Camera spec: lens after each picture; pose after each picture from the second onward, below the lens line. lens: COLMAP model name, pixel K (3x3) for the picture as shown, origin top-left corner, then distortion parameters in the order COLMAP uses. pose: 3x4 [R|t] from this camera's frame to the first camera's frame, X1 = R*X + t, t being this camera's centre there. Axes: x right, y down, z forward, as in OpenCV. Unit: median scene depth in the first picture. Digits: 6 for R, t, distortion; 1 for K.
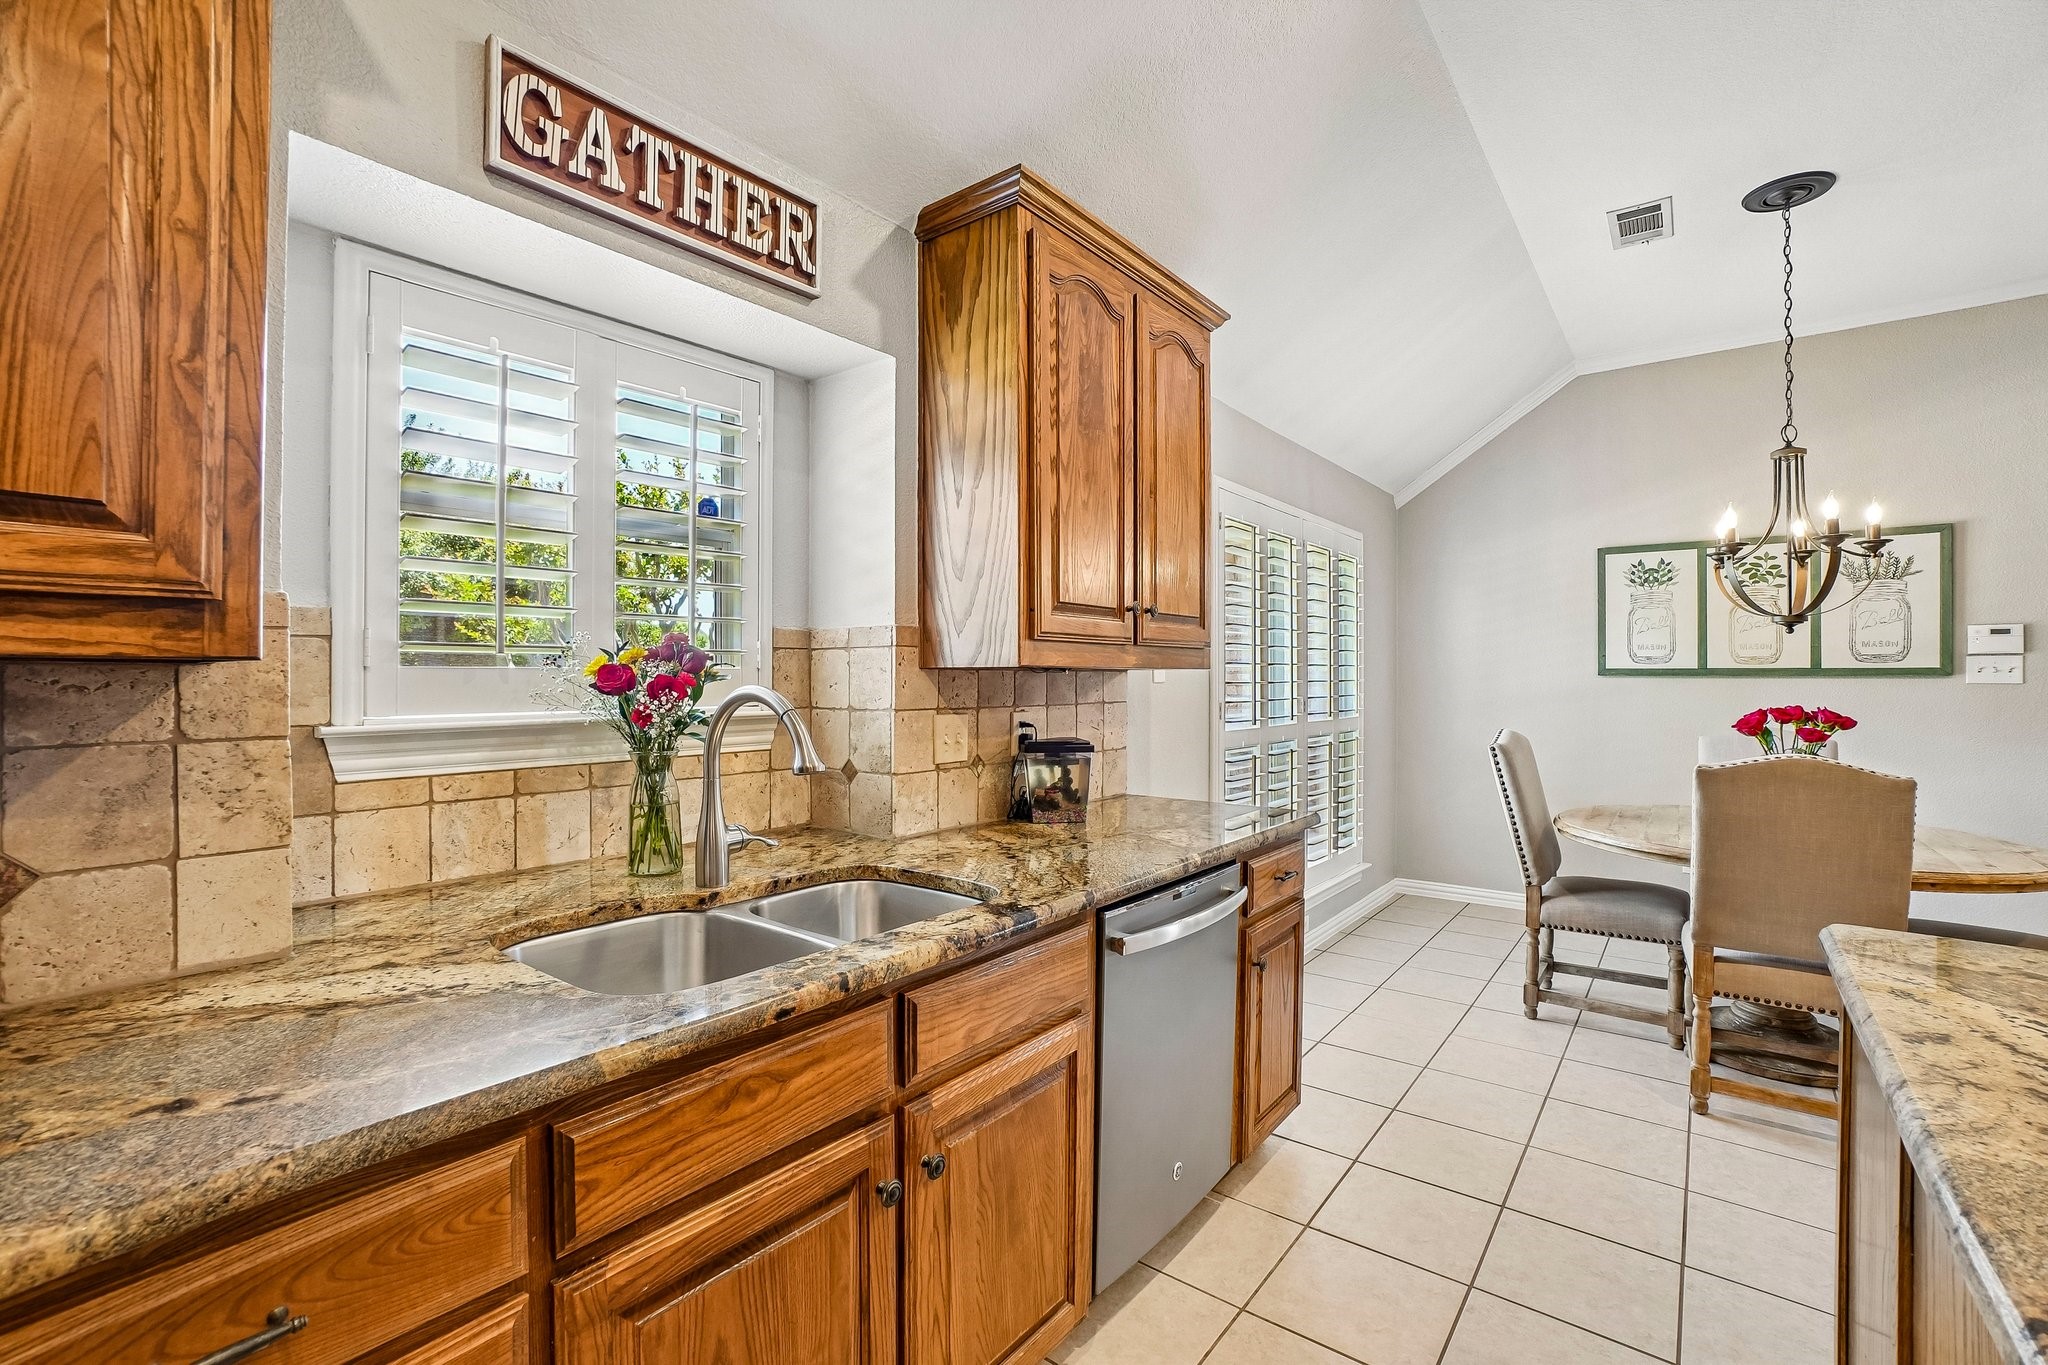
lens RADIAL K [[899.6, 0, 1011.1], [0, 899.6, 668.9], [0, 0, 1]] dist [-0.061536, 0.023055]
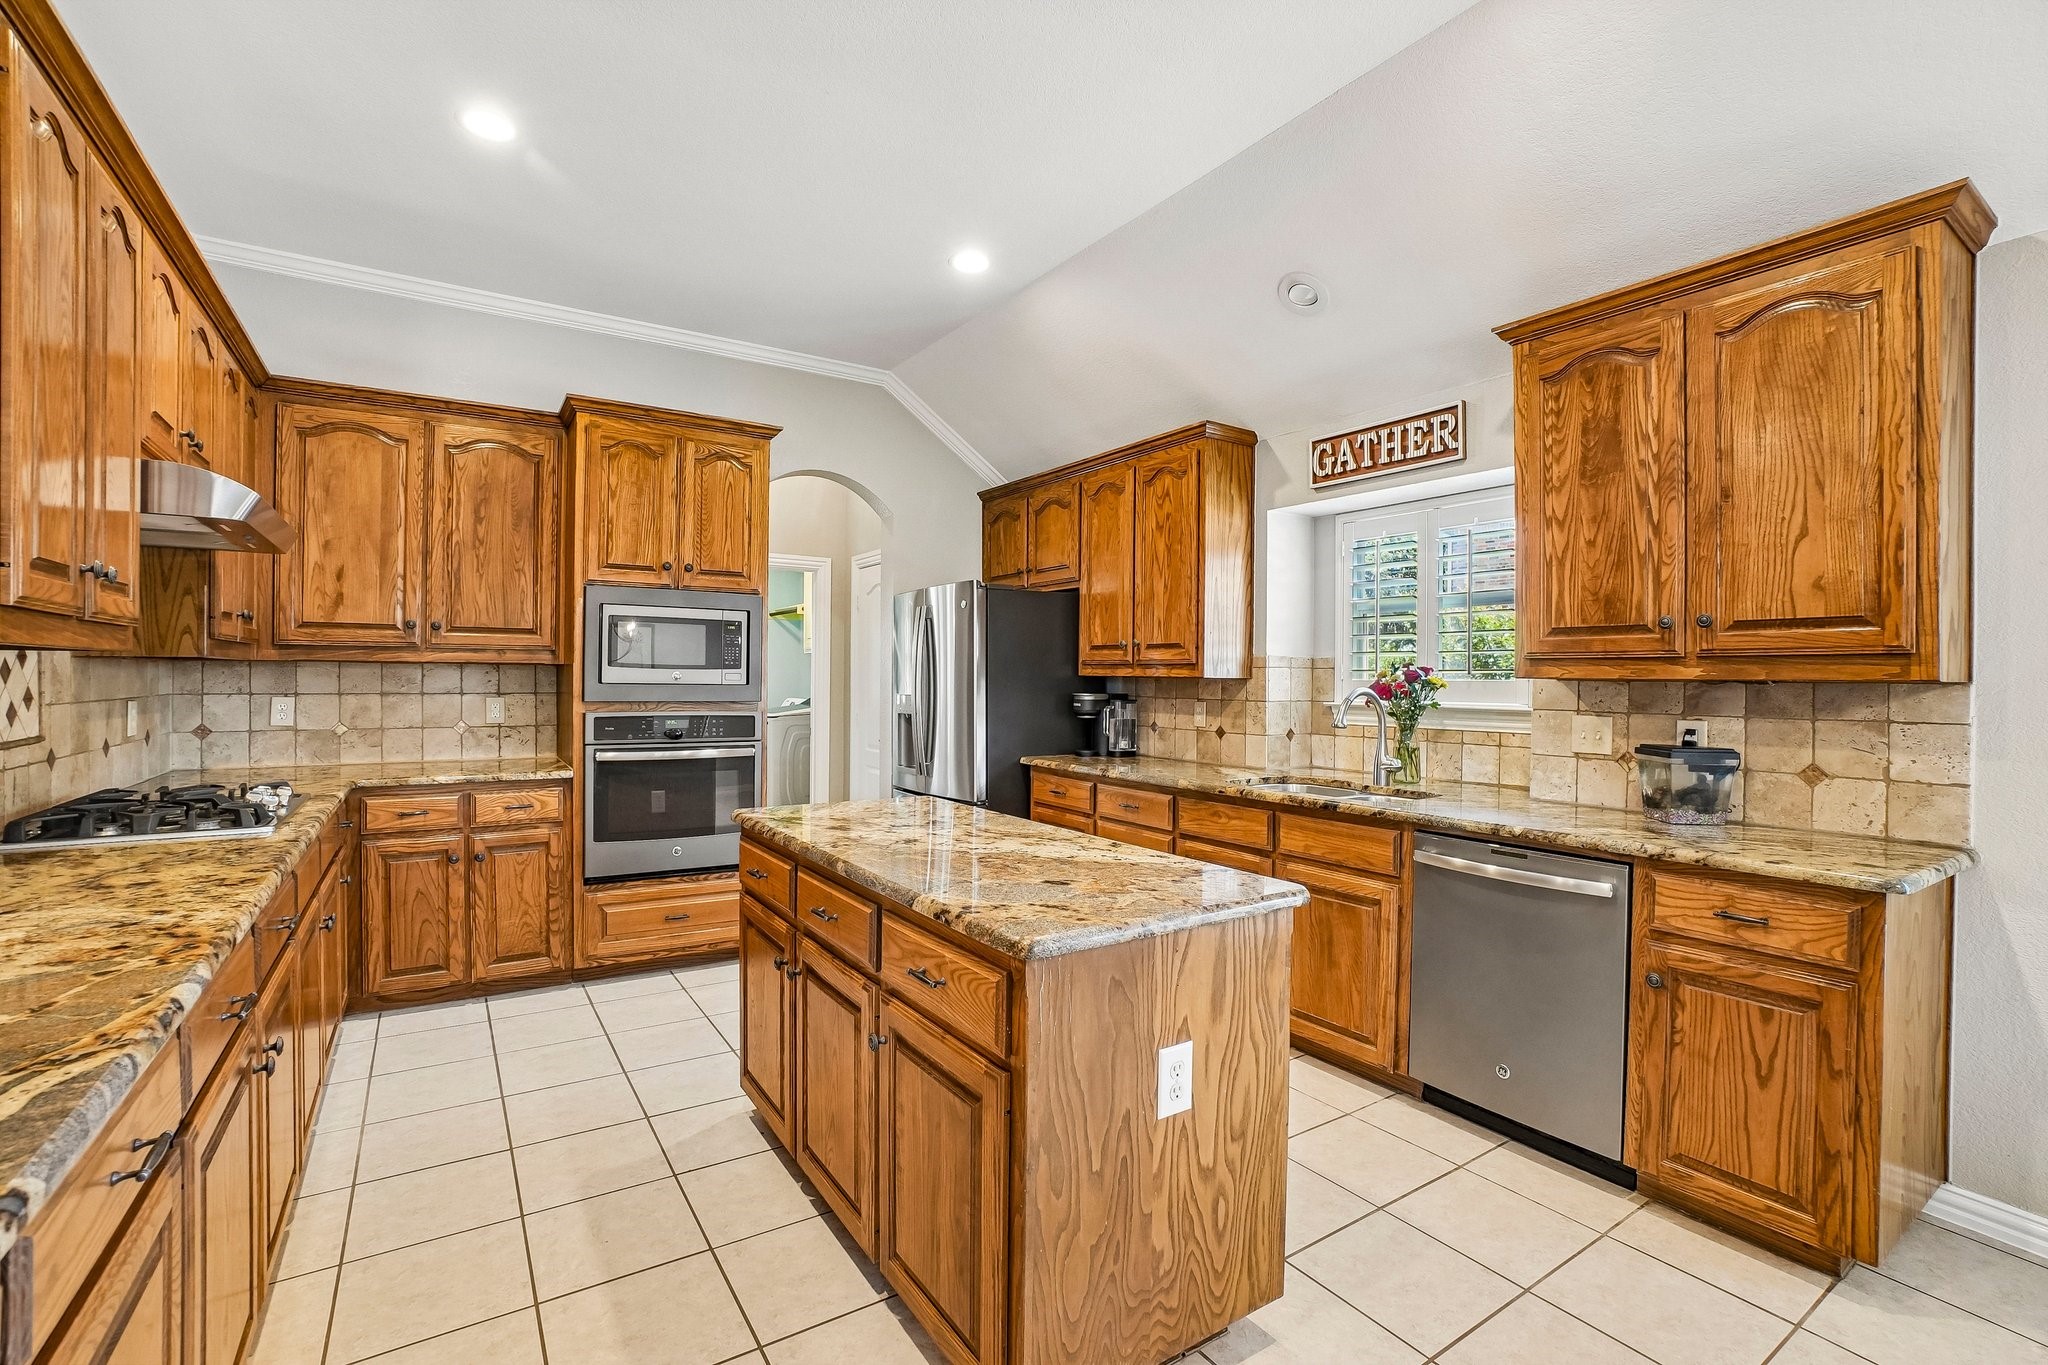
lens RADIAL K [[906.7, 0, 1006.4], [0, 906.7, 673.1], [0, 0, 1]] dist [-0.059622, 0.020734]
pose [[-0.318239, -0.012134, -0.947933, 1.139027], [-0.006360, 0.999923, -0.010664, 0.006431], [0.947989, 0.002635, -0.318292, 0.500774]]
